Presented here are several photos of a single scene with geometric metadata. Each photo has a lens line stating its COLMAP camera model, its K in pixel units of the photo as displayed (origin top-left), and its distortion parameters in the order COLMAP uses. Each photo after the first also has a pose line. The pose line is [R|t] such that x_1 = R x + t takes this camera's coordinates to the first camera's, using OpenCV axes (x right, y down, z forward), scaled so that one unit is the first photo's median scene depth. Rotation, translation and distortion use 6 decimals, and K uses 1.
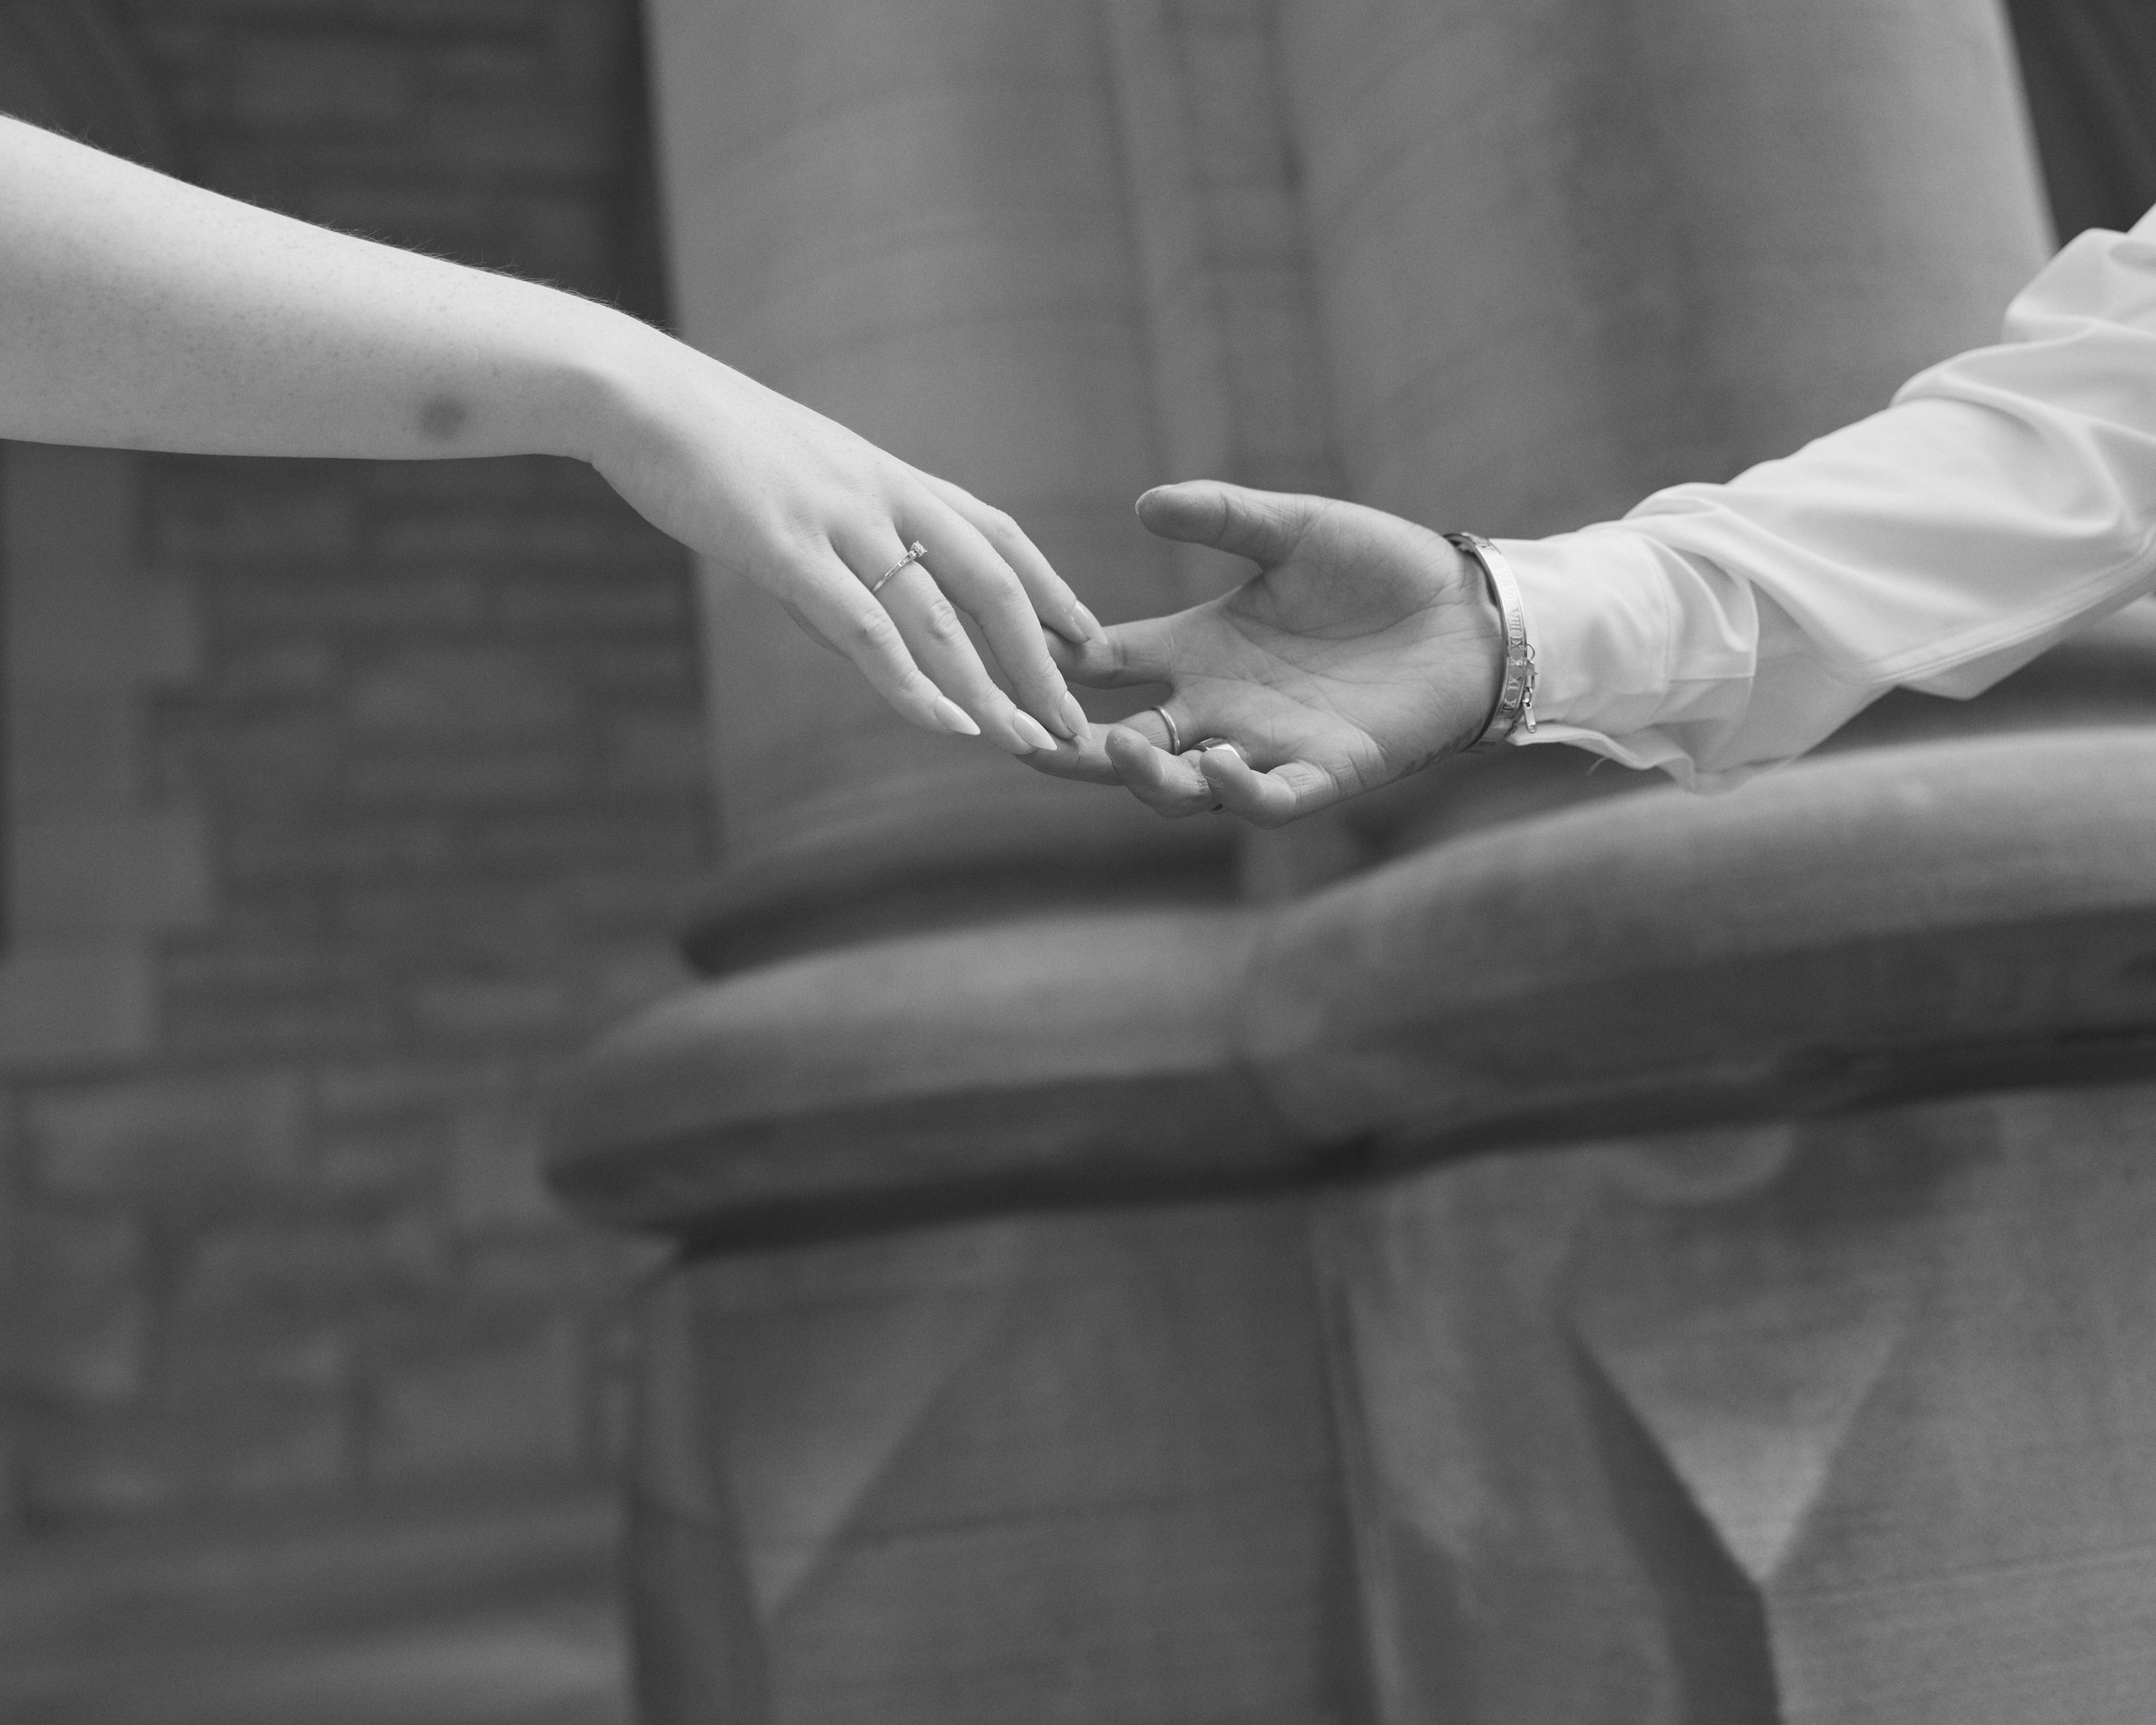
lens RADIAL K [[2475.0, 0, 1079.6], [0, 2475.0, 852.1], [0, 0, 1]] dist [-0.073151, 0.000000]
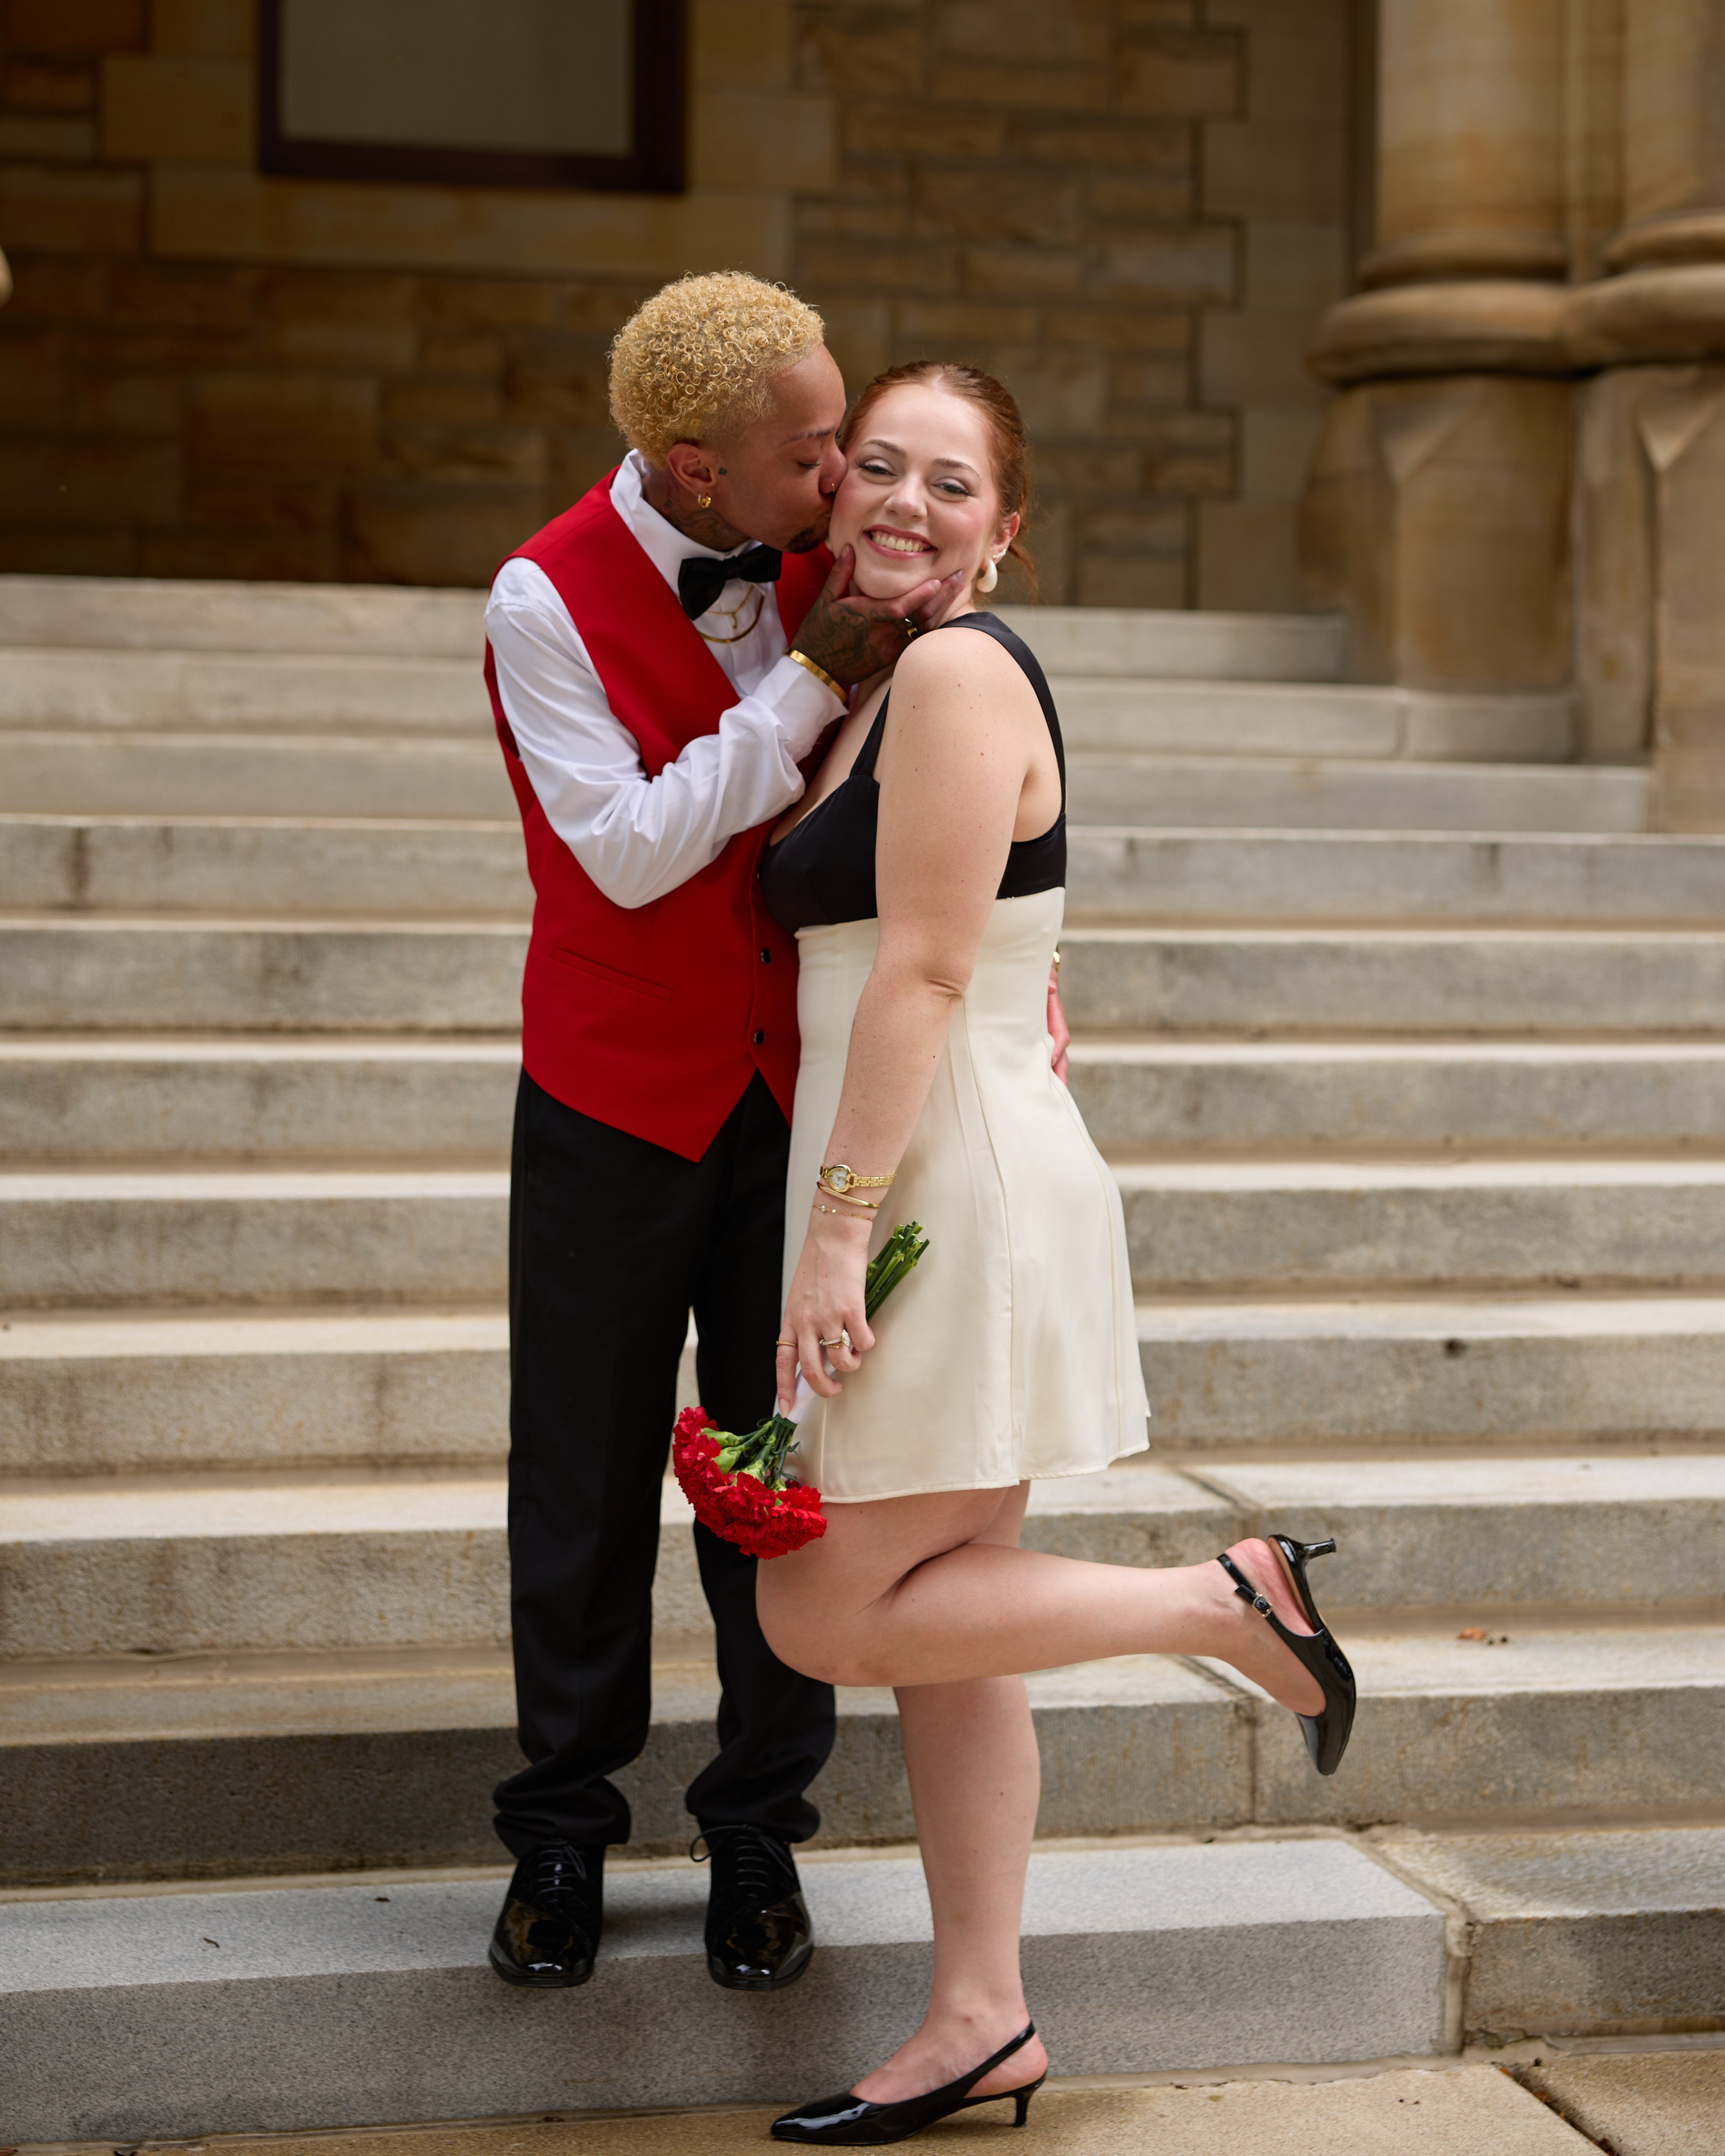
lens RADIAL K [[4092.6, 0, 873.3], [0, 4092.6, 1075.9], [0, 0, 1]] dist [0.013893, 0.000000]
pose [[0.986679, 0.131475, -0.095810, -0.162312], [-0.103860, 0.962385, 0.251054, -0.215689], [0.125213, -0.237759, 0.963220, -4.100564]]
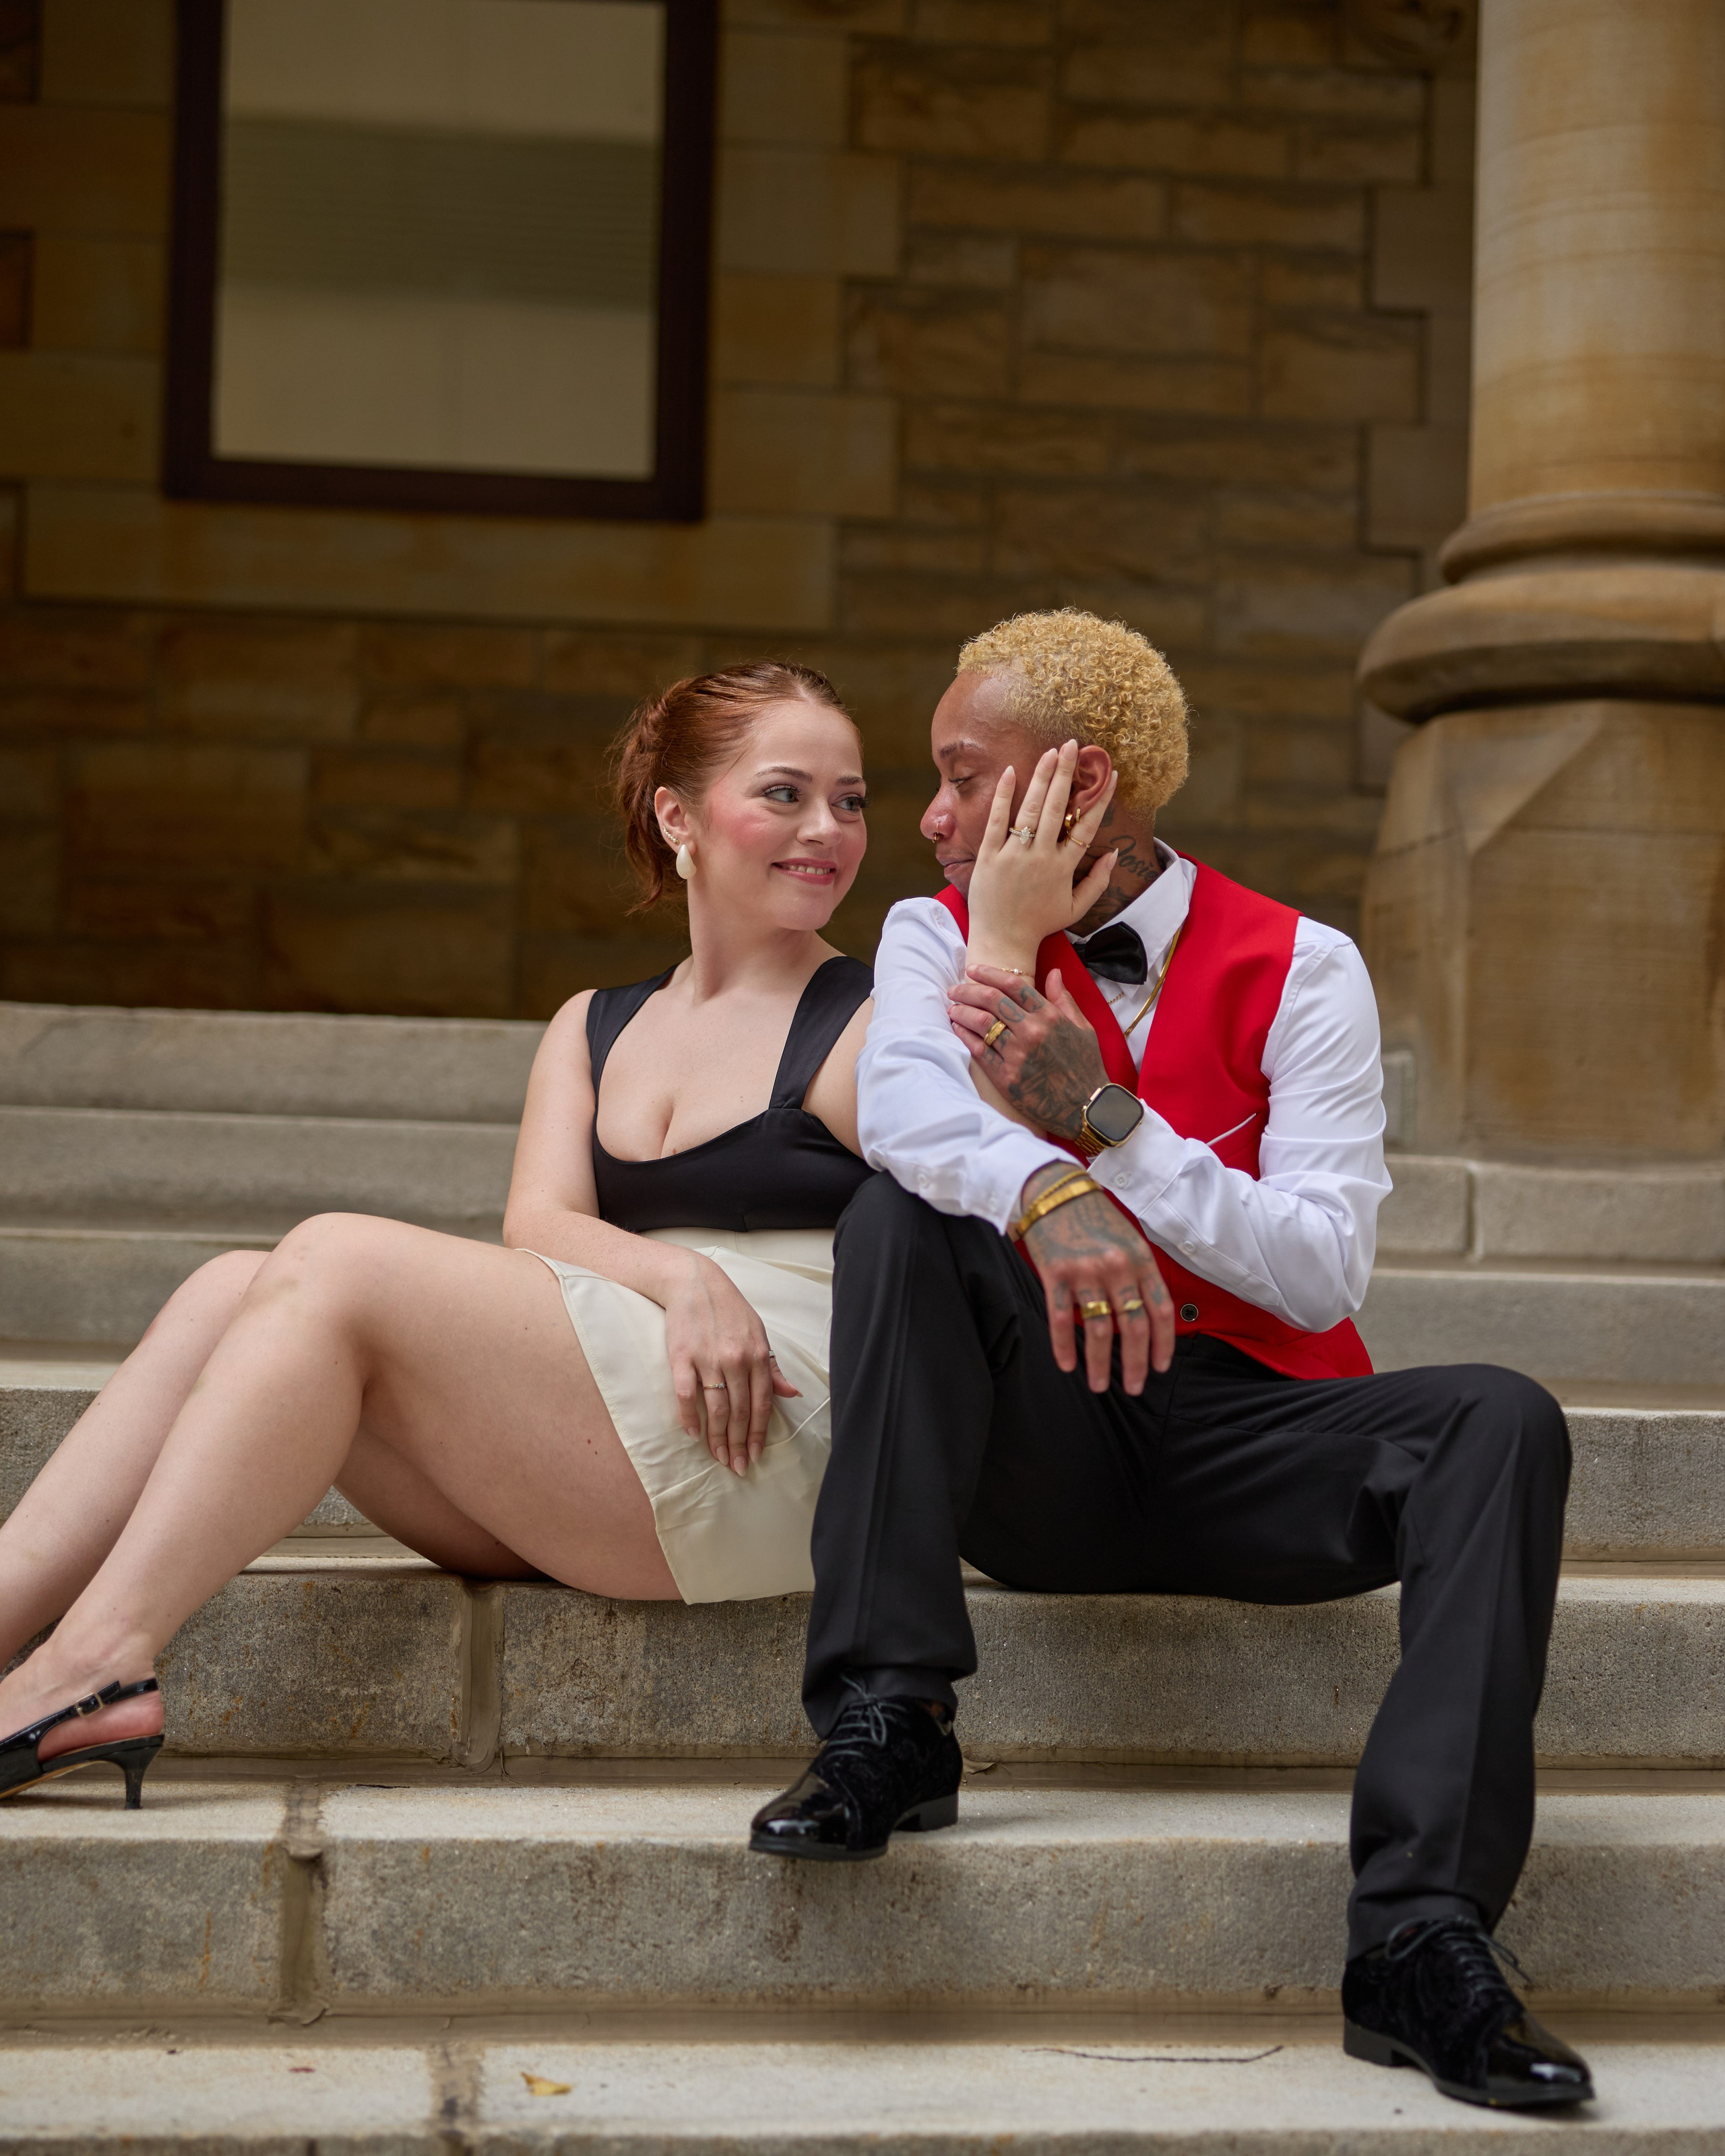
lens RADIAL K [[4284.1, 0, 843.6], [0, 4284.1, 1092.4], [0, 0, 1]] dist [0.090408, 0.000000]
pose [[0.969511, 0.127889, -0.209031, 0.150683], [-0.095580, 0.982804, 0.157989, -0.046552], [0.225641, -0.133192, 0.965063, -2.649980]]
